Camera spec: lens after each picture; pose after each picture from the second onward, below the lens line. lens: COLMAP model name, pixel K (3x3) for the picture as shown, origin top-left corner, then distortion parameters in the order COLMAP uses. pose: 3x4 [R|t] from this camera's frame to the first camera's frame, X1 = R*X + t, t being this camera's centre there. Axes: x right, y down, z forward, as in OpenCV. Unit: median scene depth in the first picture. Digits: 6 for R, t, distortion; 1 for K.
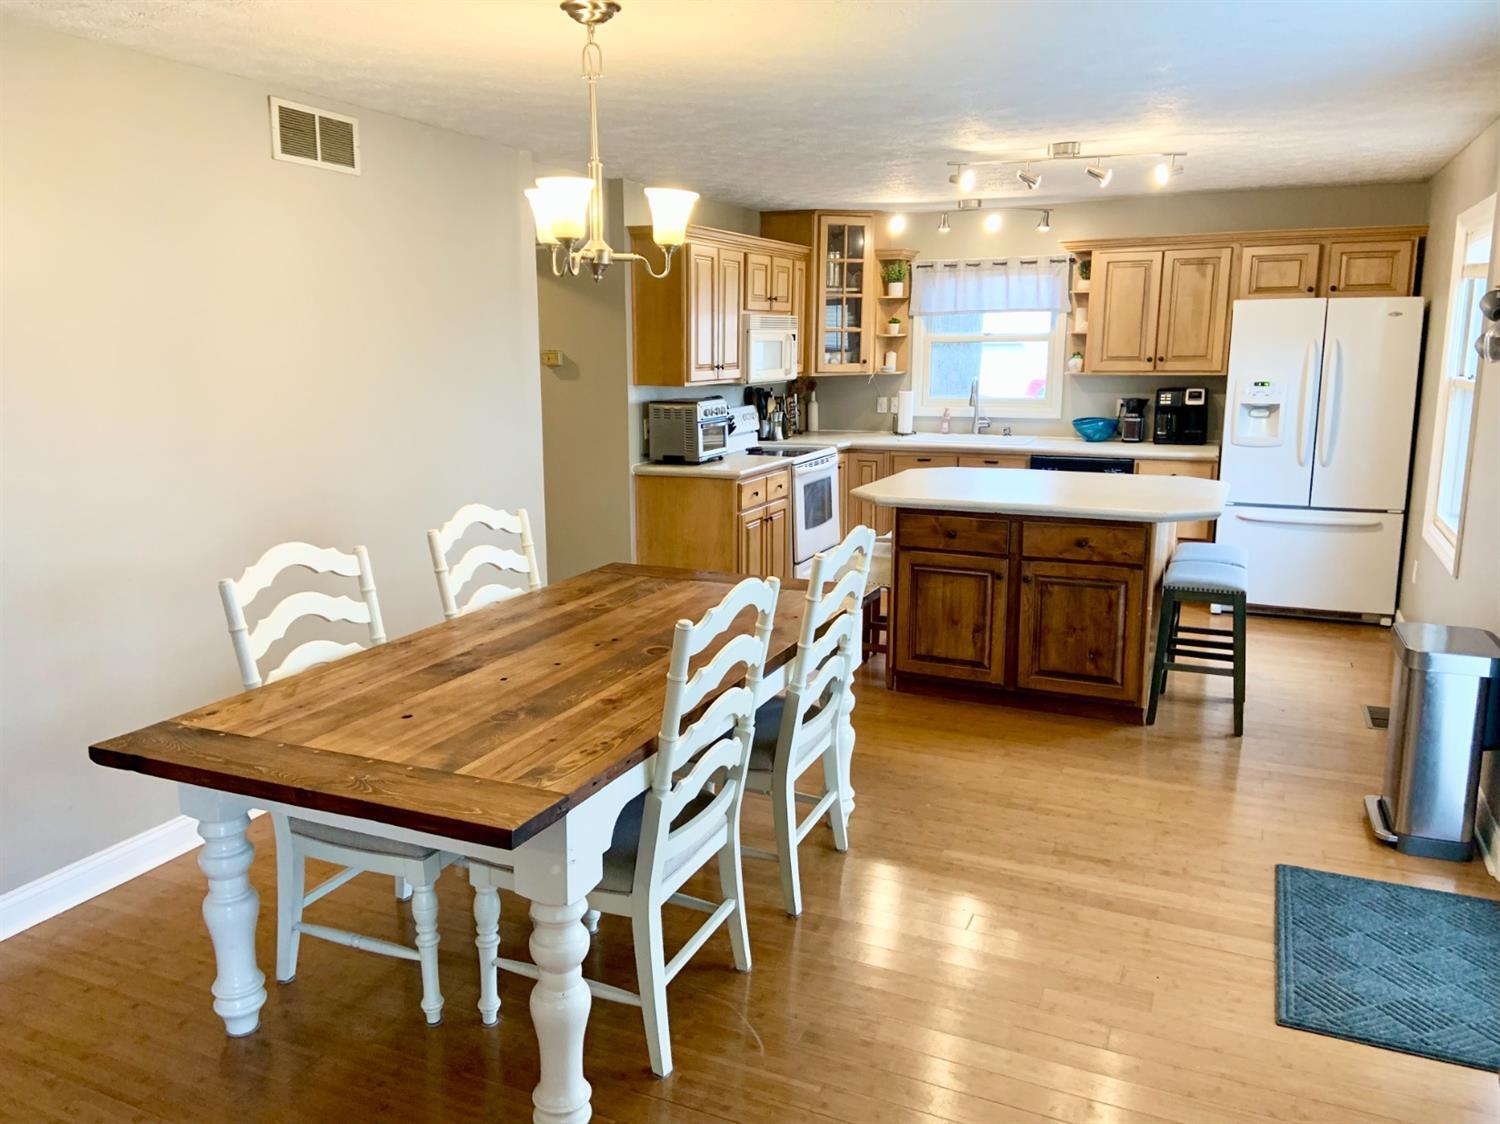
lens RADIAL K [[1117.4, 0, 727.9], [0, 1117.4, 549.6], [0, 0, 1]] dist [0.125899, -0.155412]
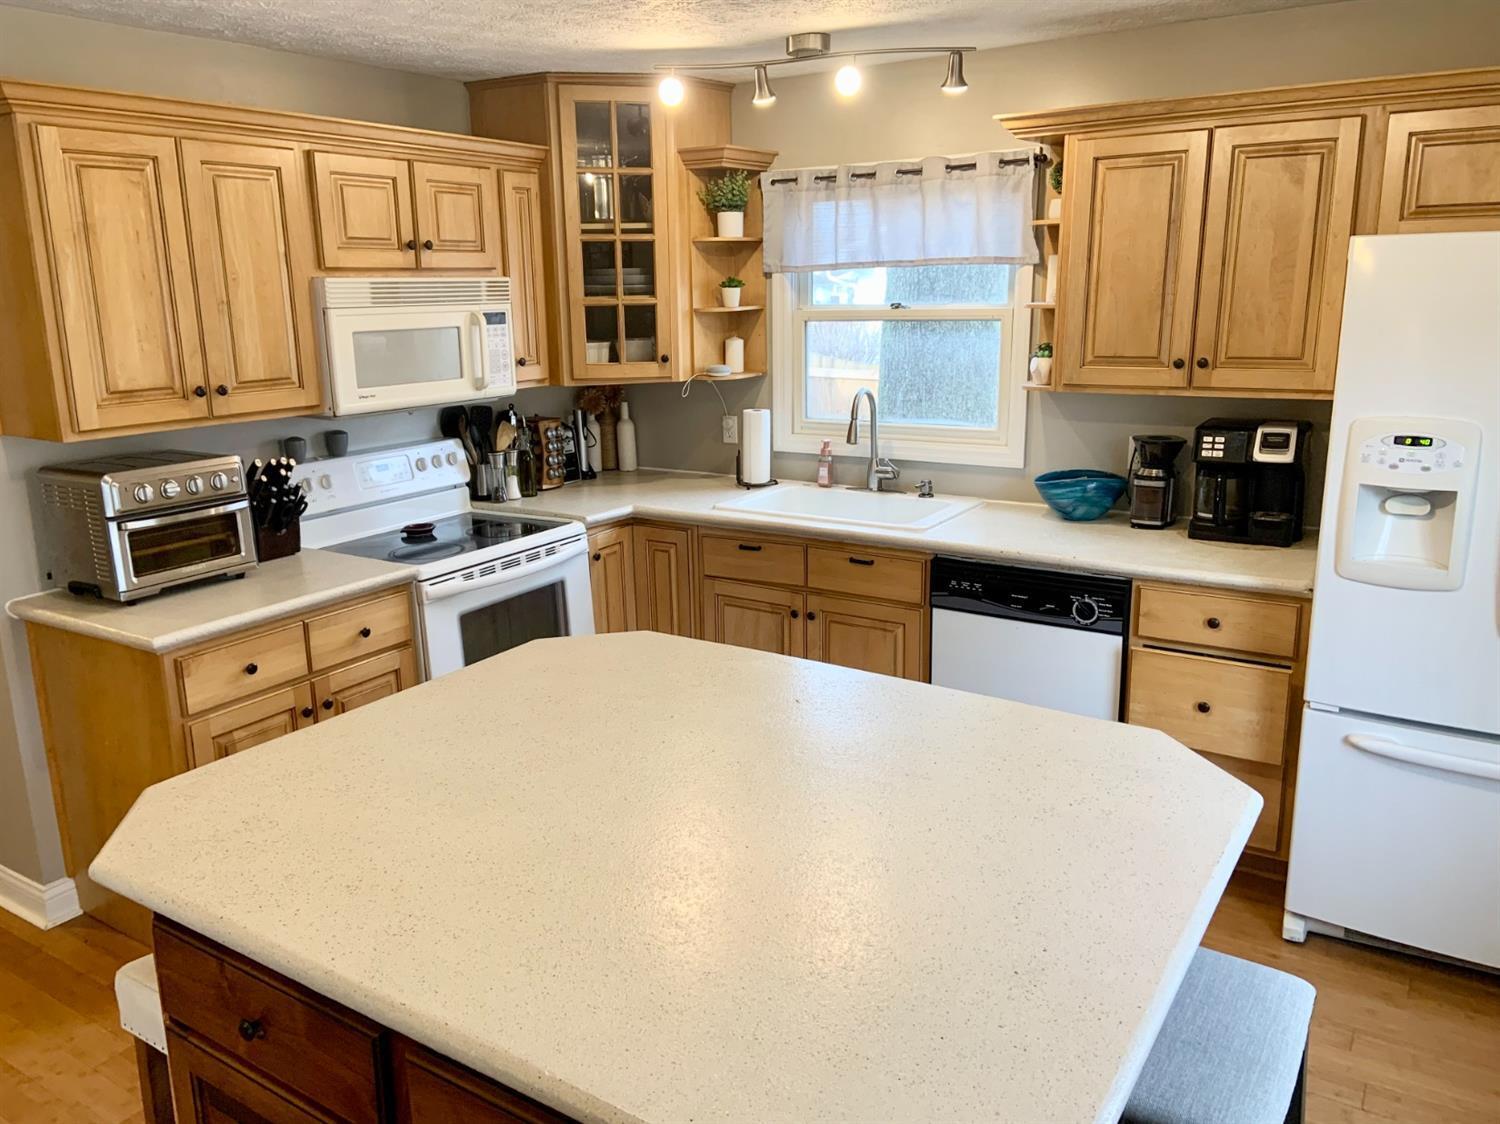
lens RADIAL K [[1111.6, 0, 740.3], [0, 1111.6, 542.0], [0, 0, 1]] dist [0.127212, -0.155395]
pose [[0.989109, 0.019009, -0.145955, 0.256654], [-0.012664, 0.998939, 0.044279, -0.109893], [0.146642, -0.041948, 0.988300, 0.494959]]
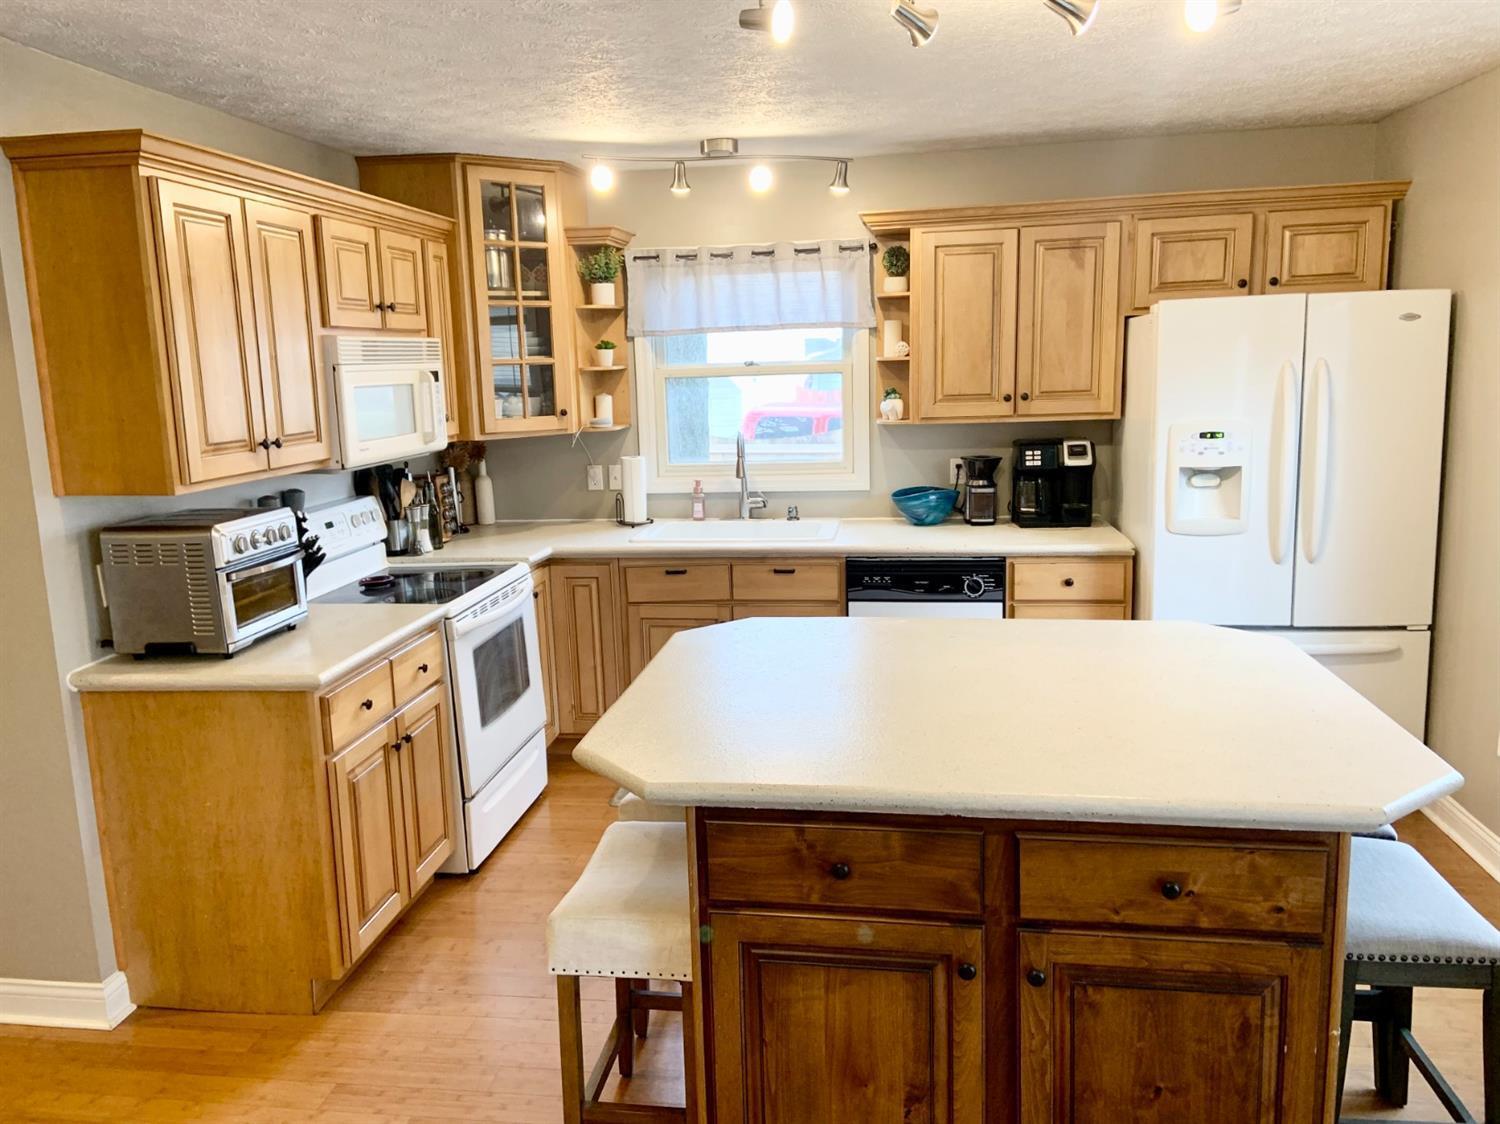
lens RADIAL K [[1117.4, 0, 727.9], [0, 1117.4, 549.6], [0, 0, 1]] dist [0.125899, -0.155412]
pose [[0.960676, -0.072417, 0.268063, 0.042367], [0.078311, 0.996864, -0.011344, -0.086014], [-0.266401, 0.031890, 0.963335, 0.426007]]
